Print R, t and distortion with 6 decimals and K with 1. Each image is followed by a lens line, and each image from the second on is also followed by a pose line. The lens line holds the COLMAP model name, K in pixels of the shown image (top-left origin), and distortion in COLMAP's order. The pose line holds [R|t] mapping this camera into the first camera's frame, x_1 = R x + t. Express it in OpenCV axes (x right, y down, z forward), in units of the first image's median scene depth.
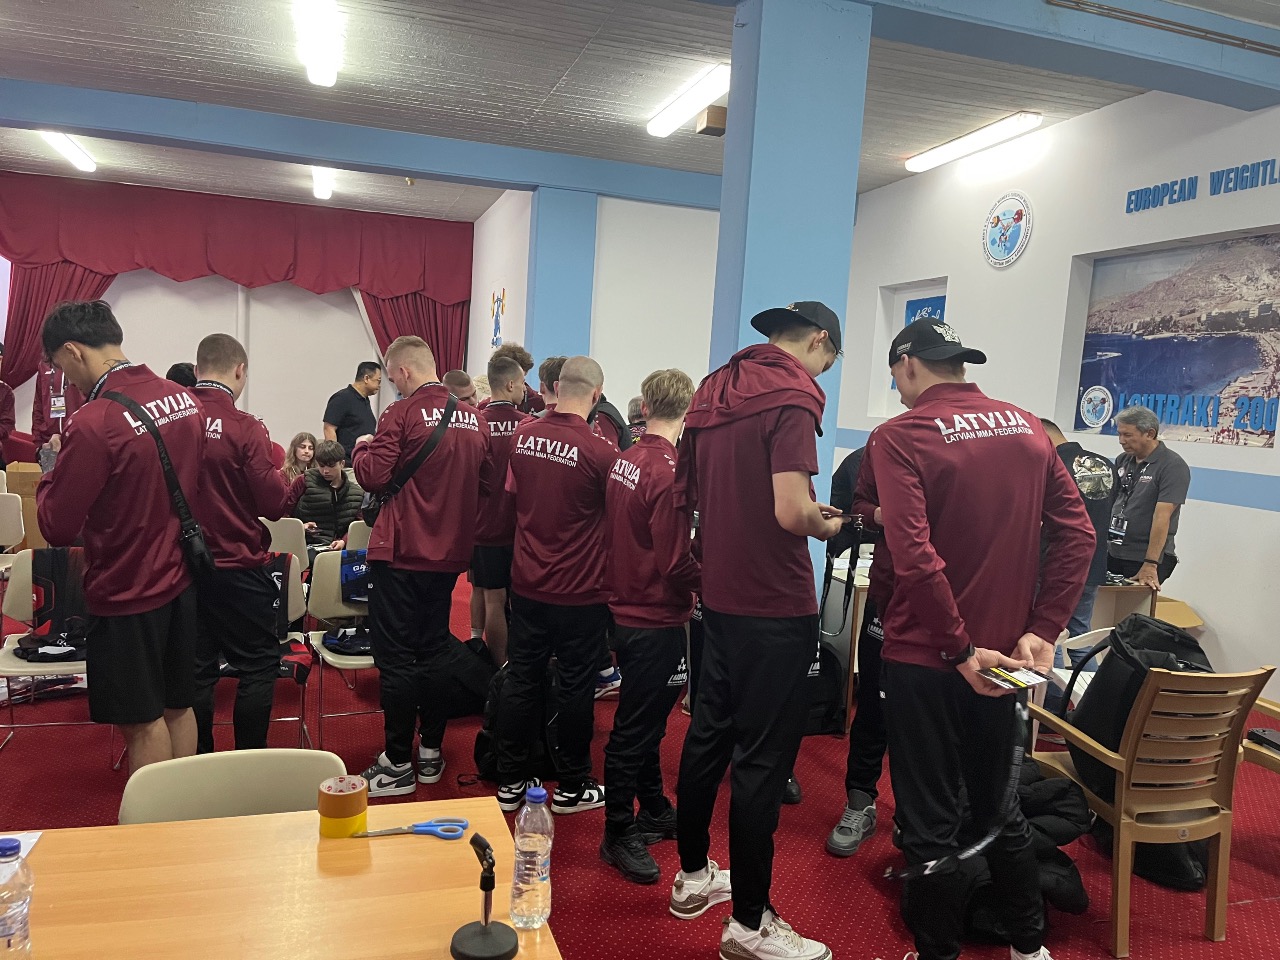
lens RADIAL K [[960.0, 0, 640.0], [0, 960.0, 480.0], [0, 0, 1]] dist [0.057922, -0.092788]
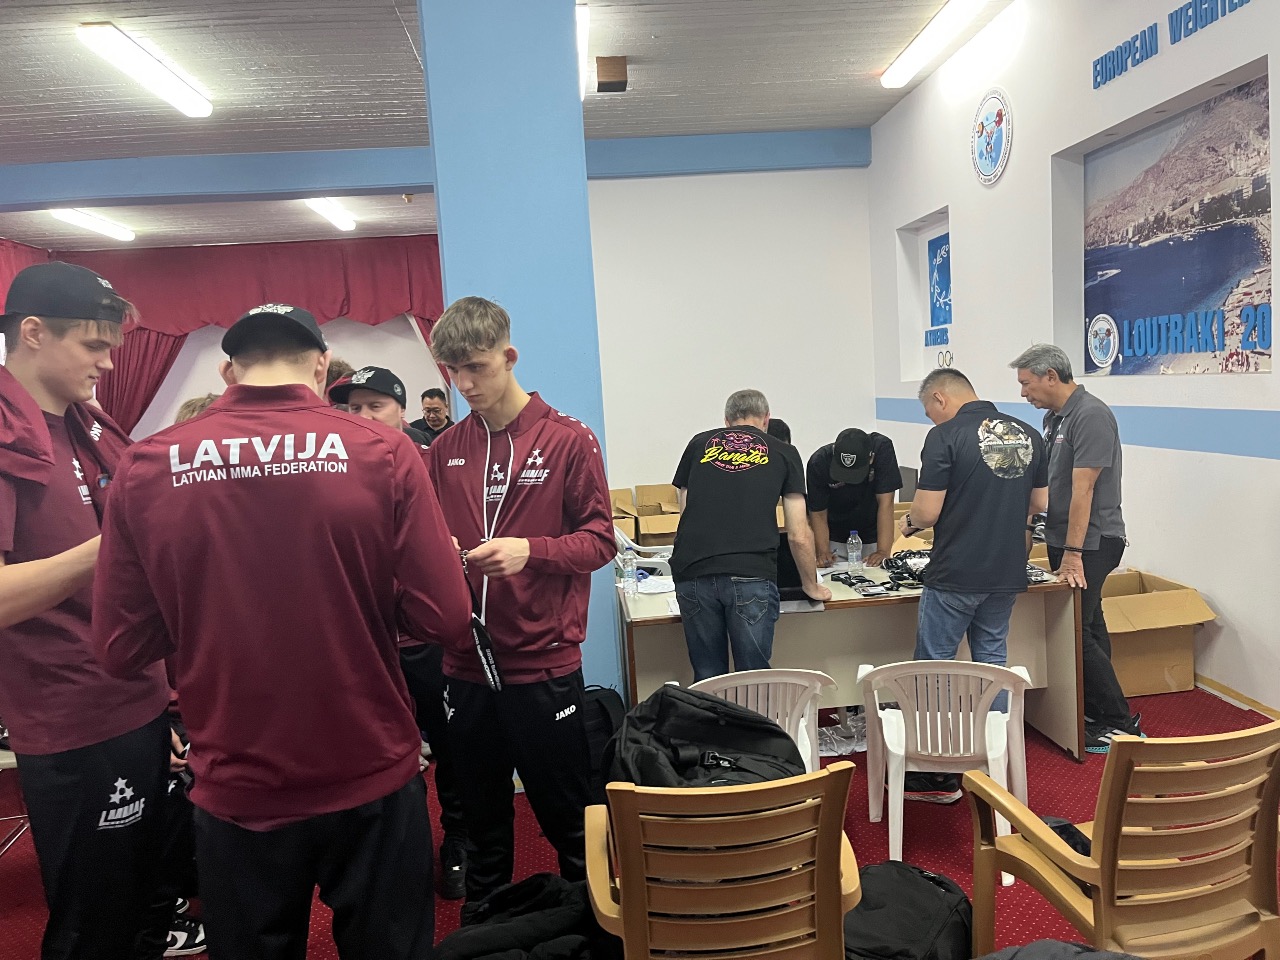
lens RADIAL K [[963.4, 0, 666.5], [0, 963.4, 478.6], [0, 0, 1]] dist [0.080203, -0.125997]
pose [[0.970164, -0.106240, -0.217935, 0.305343], [0.108624, 0.994082, -0.001047, -0.002416], [0.216757, -0.022658, 0.975963, 0.157143]]
